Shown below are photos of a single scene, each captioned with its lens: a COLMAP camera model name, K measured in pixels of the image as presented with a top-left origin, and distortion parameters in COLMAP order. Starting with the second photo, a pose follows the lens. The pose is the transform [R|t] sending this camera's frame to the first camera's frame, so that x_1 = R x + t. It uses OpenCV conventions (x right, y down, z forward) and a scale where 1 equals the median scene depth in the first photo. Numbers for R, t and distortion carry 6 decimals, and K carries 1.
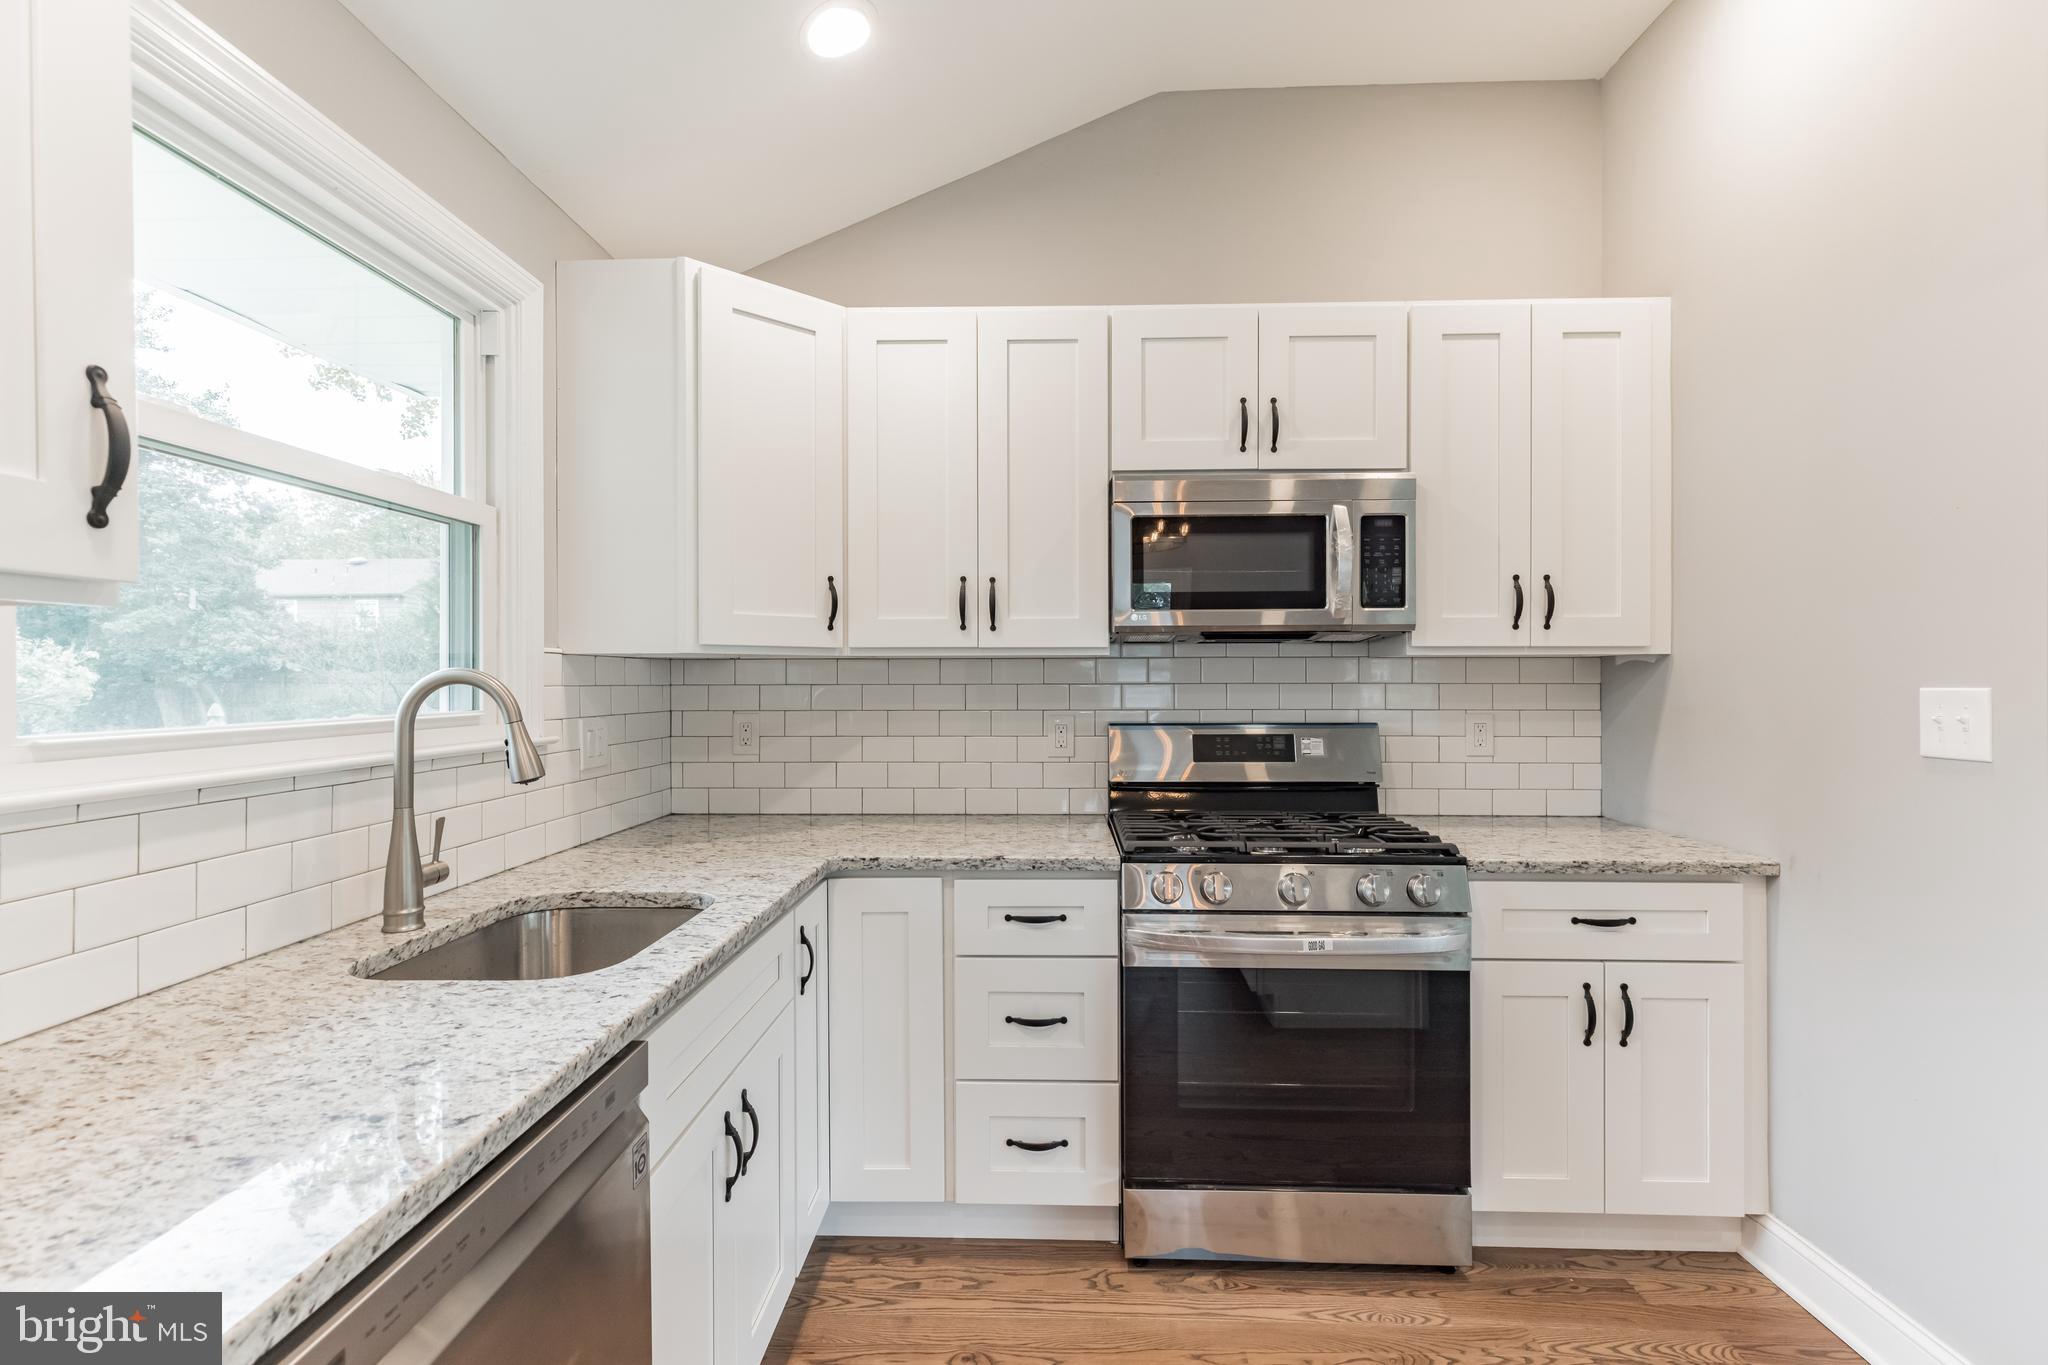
lens RADIAL K [[917.7, 0, 1022.6], [0, 917.7, 680.9], [0, 0, 1]] dist [0.006357, -0.000050]
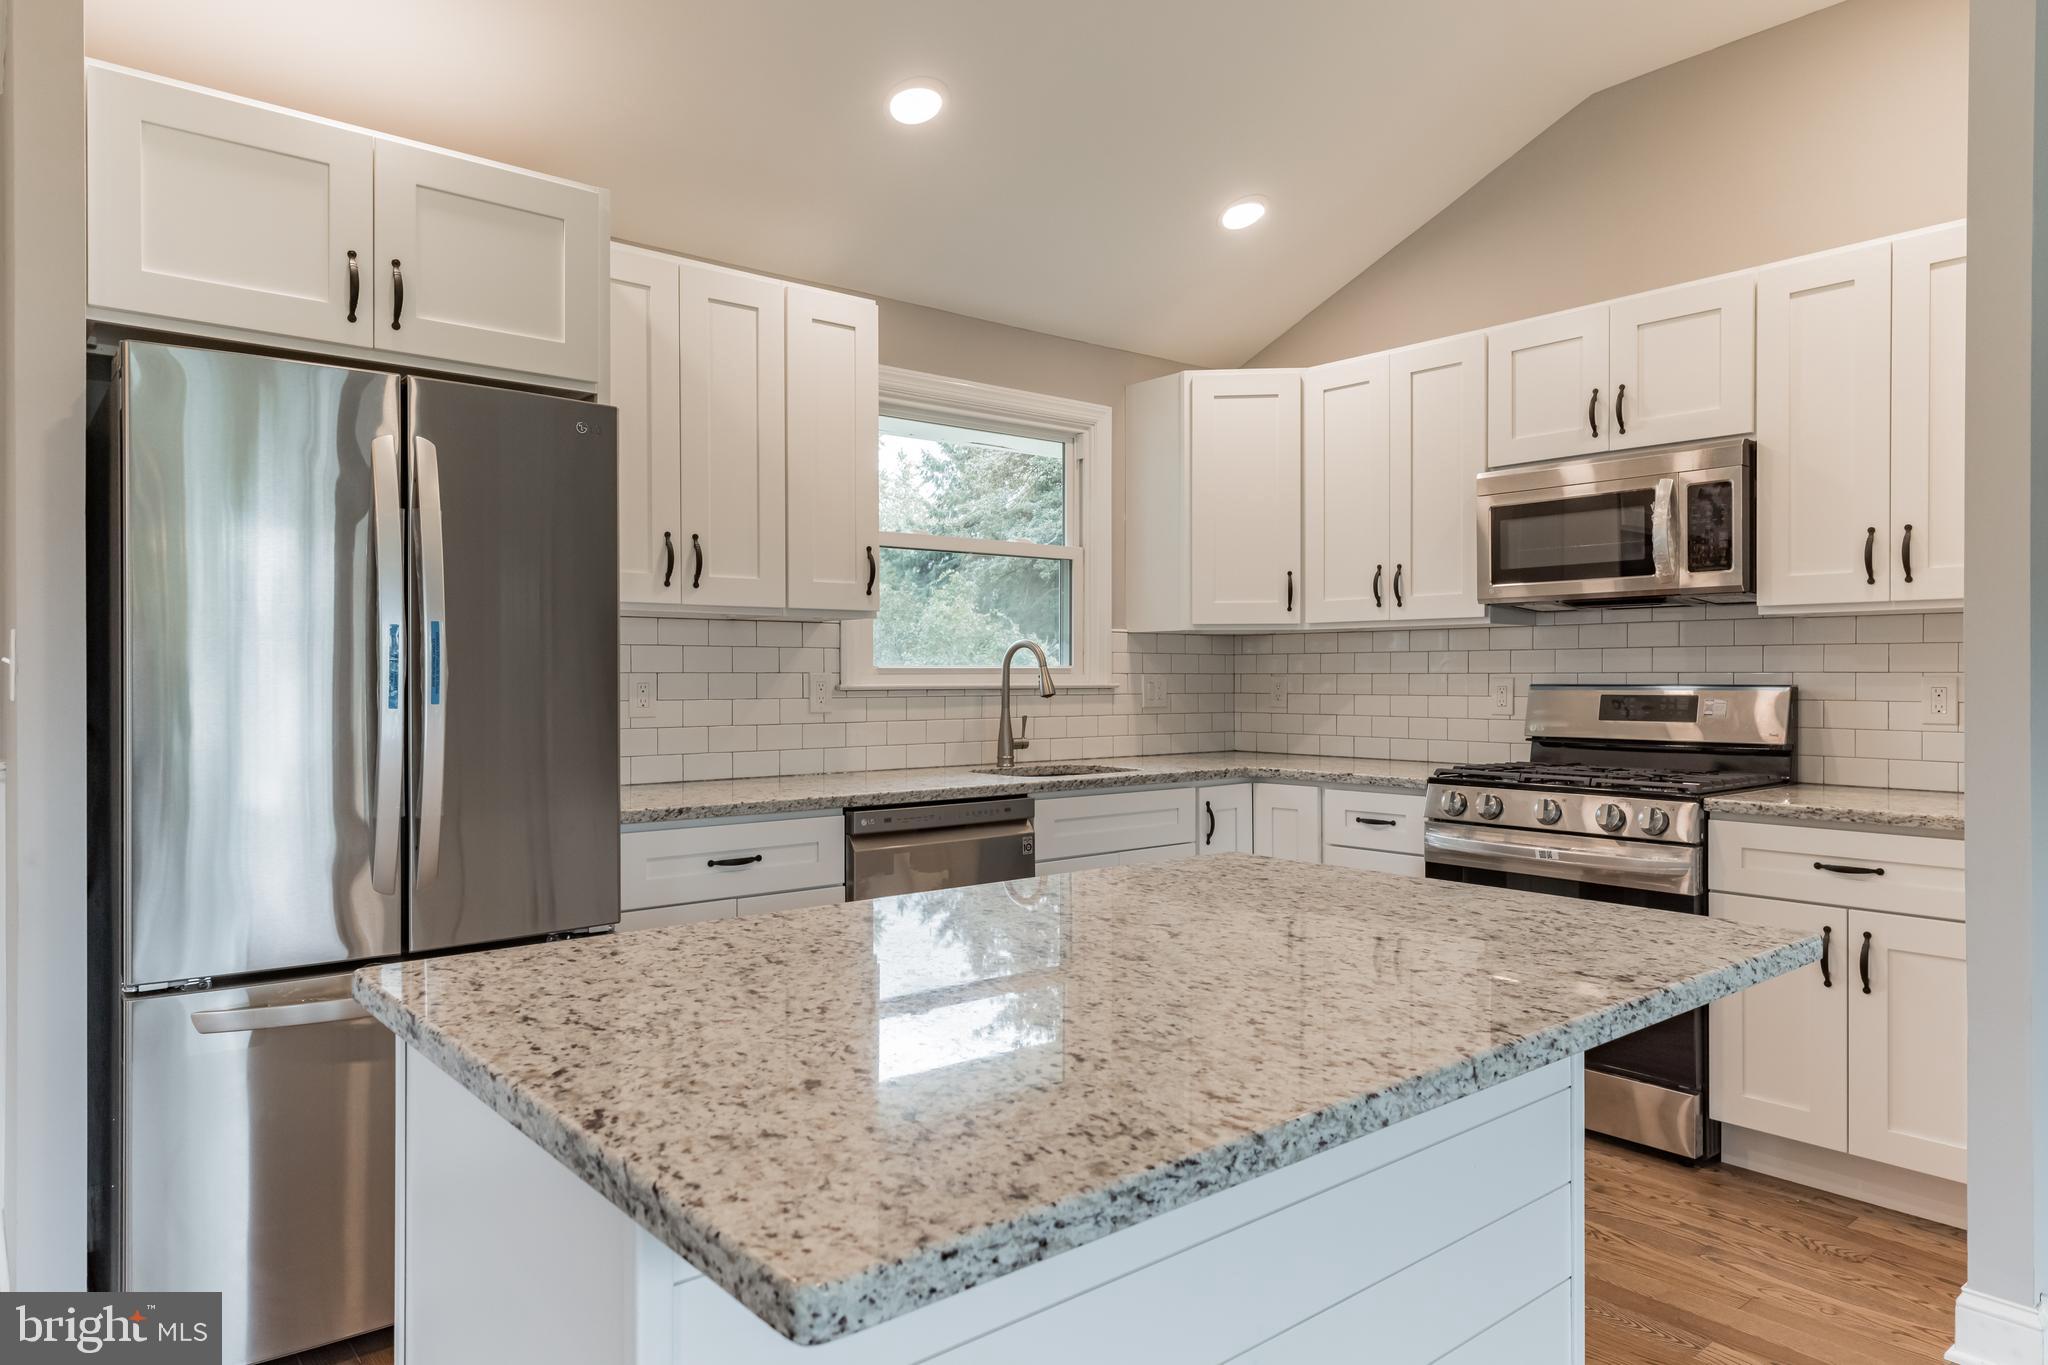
lens RADIAL K [[1266.9, 0, 1041.2], [0, 1266.9, 679.8], [0, 0, 1]] dist [0.003411, 0.000600]
pose [[0.673189, 0.003715, -0.739462, 0.954436], [-0.001376, 0.999992, 0.003772, 0.041108], [0.739470, -0.001521, 0.673188, -0.549686]]
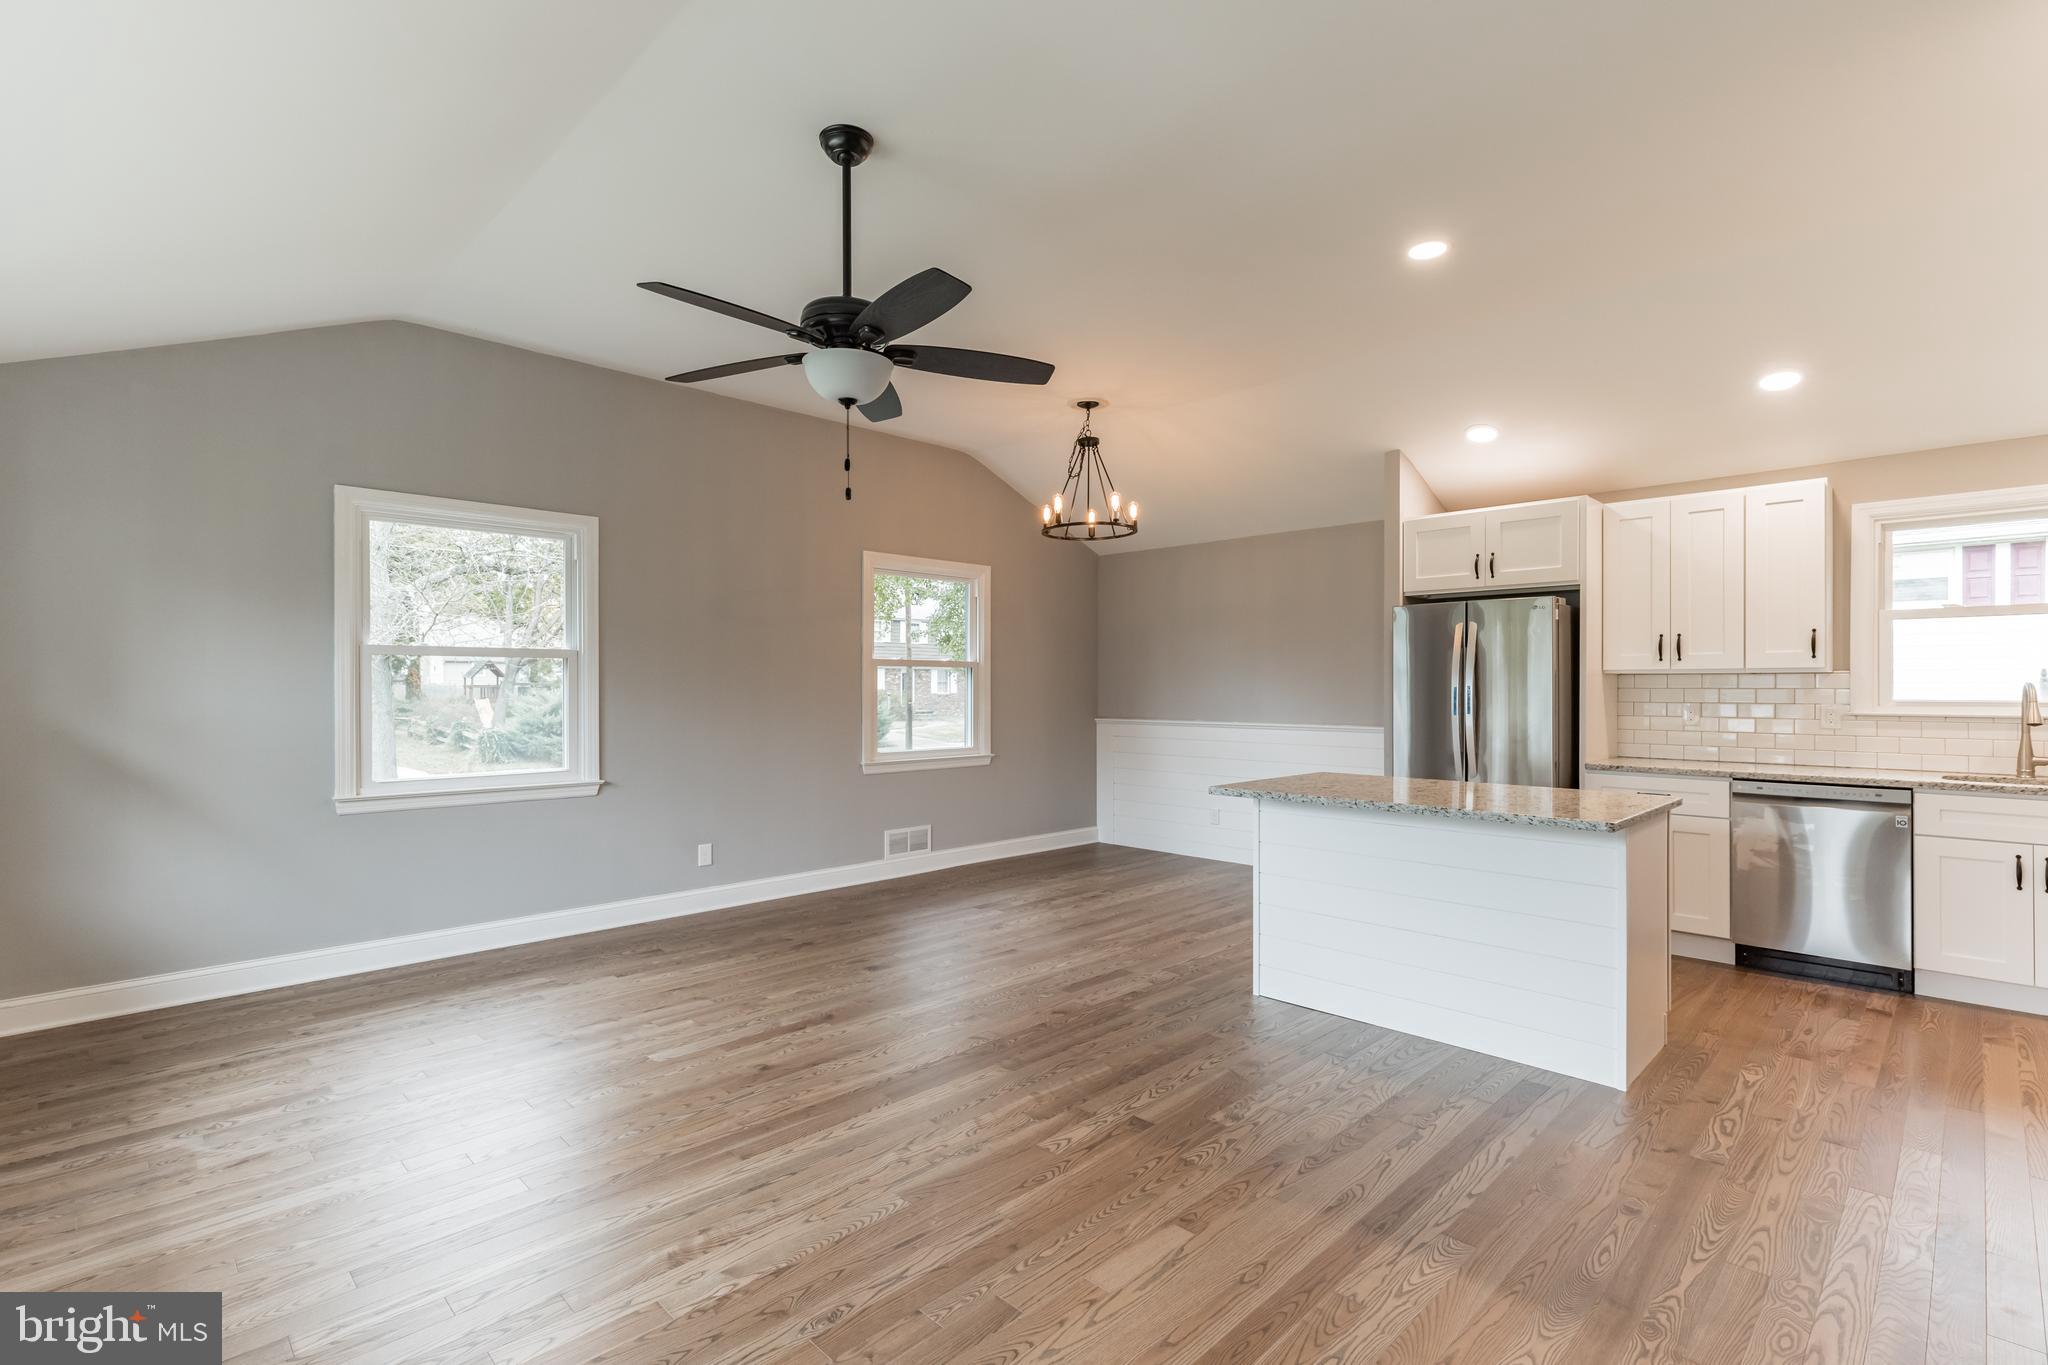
lens RADIAL K [[955.5, 0, 1024.0], [0, 955.5, 682.5], [0, 0, 1]] dist [0.008281, 0.000318]
pose [[-0.686940, -0.002886, -0.726709, 2.182099], [-0.000404, 0.999993, -0.003589, 0.000774], [0.726714, -0.002172, -0.686937, 0.521164]]
